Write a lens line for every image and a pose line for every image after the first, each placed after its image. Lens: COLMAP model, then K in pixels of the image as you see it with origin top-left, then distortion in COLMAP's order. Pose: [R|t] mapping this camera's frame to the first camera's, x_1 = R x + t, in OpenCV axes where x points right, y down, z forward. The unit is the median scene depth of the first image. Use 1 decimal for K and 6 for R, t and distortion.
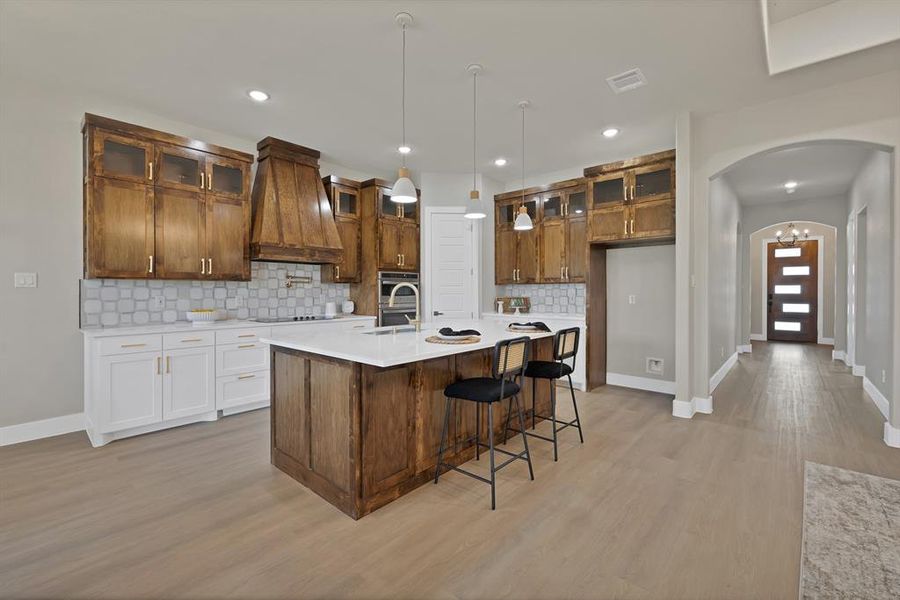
lens RADIAL K [[385.3, 0, 450.0], [0, 385.3, 293.8], [0, 0, 1]] dist [0.002029, -0.000378]
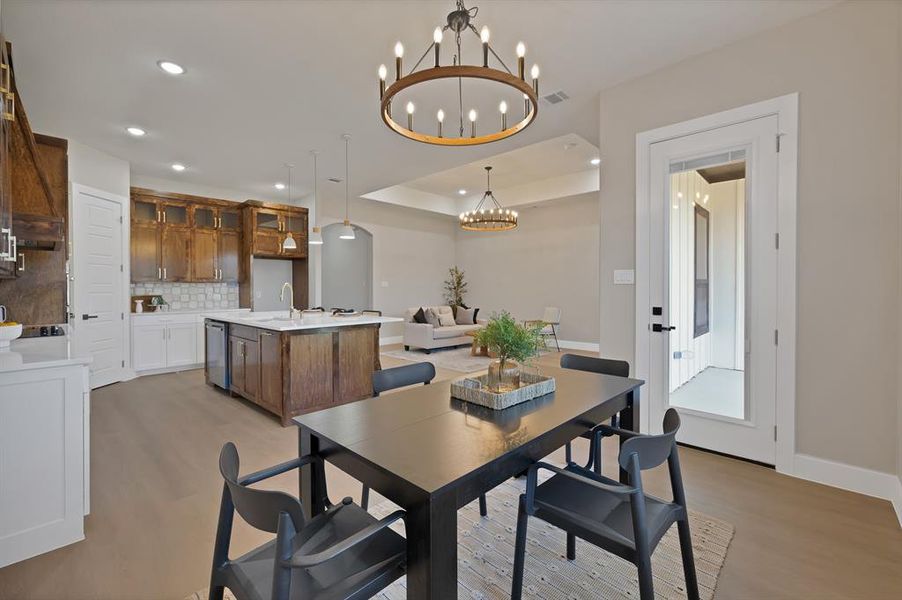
lens RADIAL K [[386.1, 0, 448.2], [0, 386.1, 290.5], [0, 0, 1]] dist [0.002029, -0.000378]
pose [[0.039123, -0.005443, 0.999220, -1.024914], [0.008689, 0.999949, 0.005107, -0.002959], [-0.999197, 0.008483, 0.039168, 0.252139]]
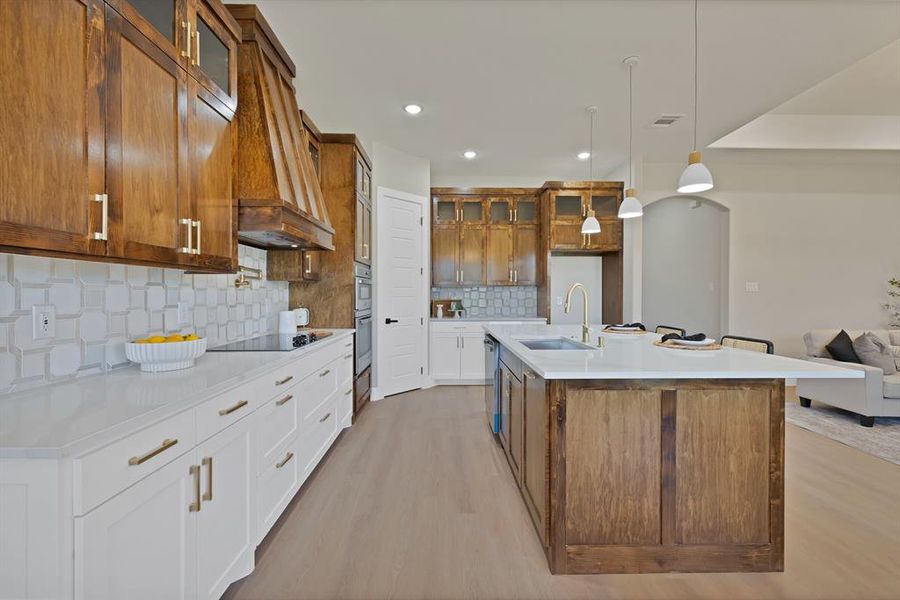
lens RADIAL K [[385.3, 0, 451.5], [0, 385.3, 294.9], [0, 0, 1]] dist [0.002029, -0.000378]
pose [[0.733080, -0.000045, 0.680142, -0.605856], [0.001210, 0.999999, -0.001238, -0.002869], [-0.680141, 0.001731, 0.733079, 0.398615]]
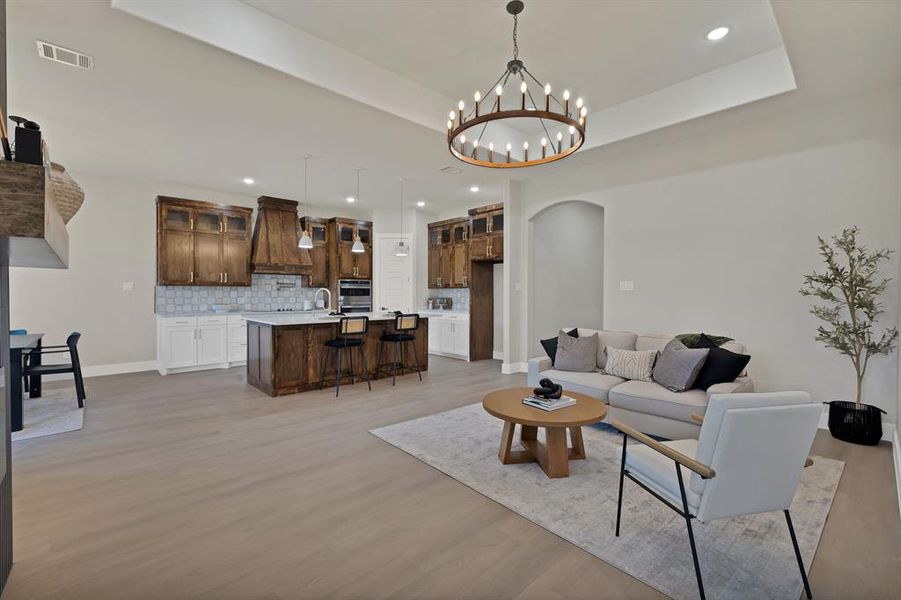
lens RADIAL K [[385.7, 0, 453.6], [0, 385.7, 297.7], [0, 0, 1]] dist [0.002029, -0.000378]
pose [[0.994969, 0.004529, -0.100085, 0.453873], [-0.003991, 0.999976, 0.005576, 0.001811], [0.100108, -0.005149, 0.994963, -0.488265]]
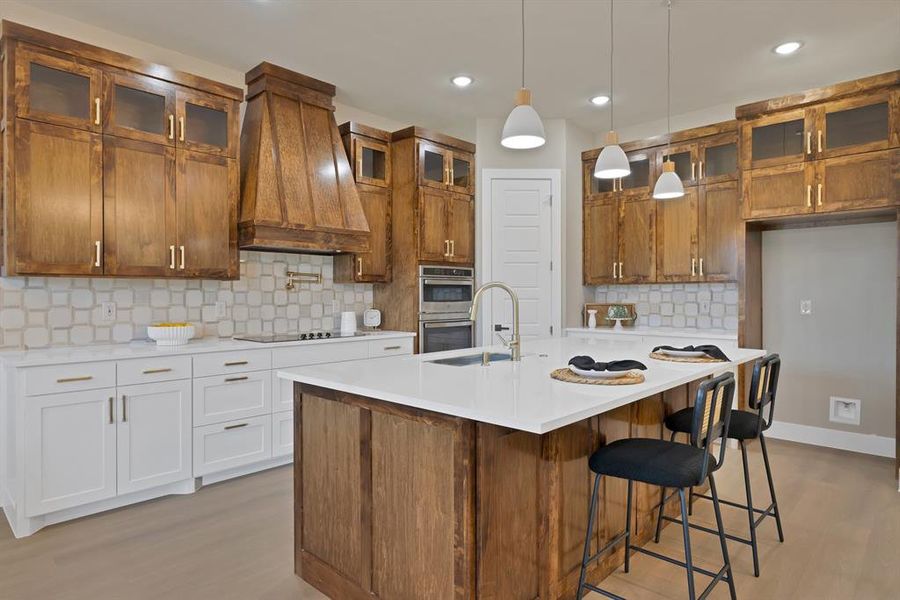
lens RADIAL K [[523.1, 0, 449.8], [0, 523.1, 298.0], [0, 0, 1]] dist [-0.001777, 0.000137]
pose [[0.999452, -0.000123, -0.033102, -0.112155], [0.000161, 0.999999, 0.001142, -0.002240], [0.033102, -0.001147, 0.999451, 0.100567]]
